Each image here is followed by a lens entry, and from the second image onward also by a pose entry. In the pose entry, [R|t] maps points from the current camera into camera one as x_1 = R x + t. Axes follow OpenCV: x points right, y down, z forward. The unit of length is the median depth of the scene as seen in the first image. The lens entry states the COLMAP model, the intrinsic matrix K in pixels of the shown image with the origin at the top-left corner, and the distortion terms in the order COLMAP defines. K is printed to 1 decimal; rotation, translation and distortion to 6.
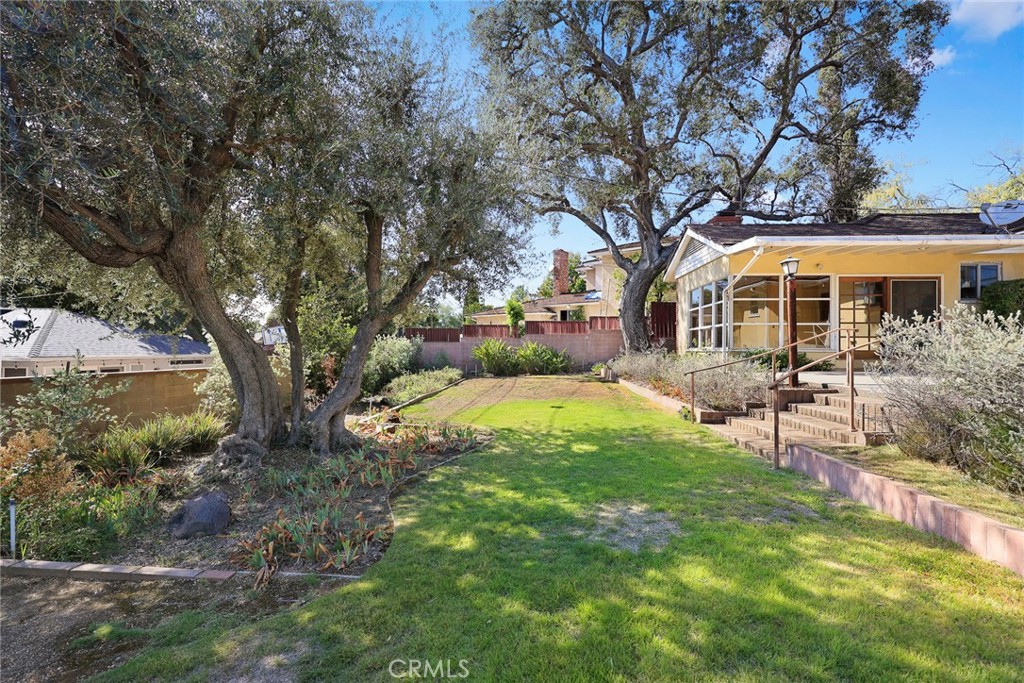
lens RADIAL K [[454.1, 0, 512.0], [0, 454.1, 341.5], [0, 0, 1]] dist [0.001706, 0.000451]
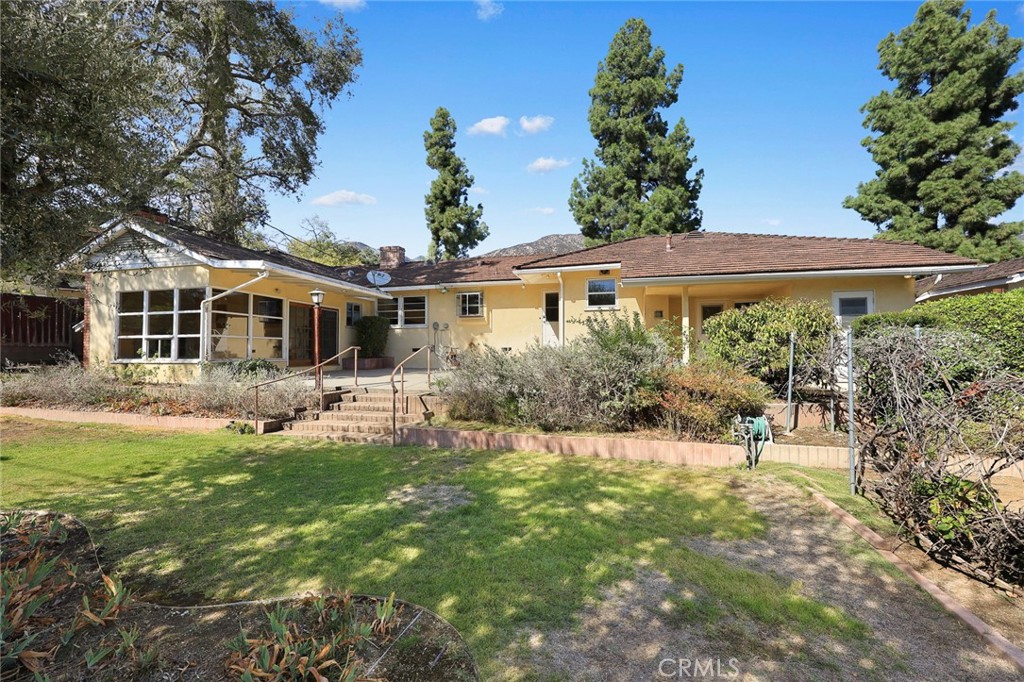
lens RADIAL K [[424.6, 0, 519.3], [0, 424.6, 344.1], [0, 0, 1]] dist [0.000603, -0.000120]
pose [[0.181493, 0.015704, 0.983267, -0.320426], [-0.014577, 0.999806, -0.013278, -0.017922], [-0.983284, -0.011923, 0.181687, 0.159951]]
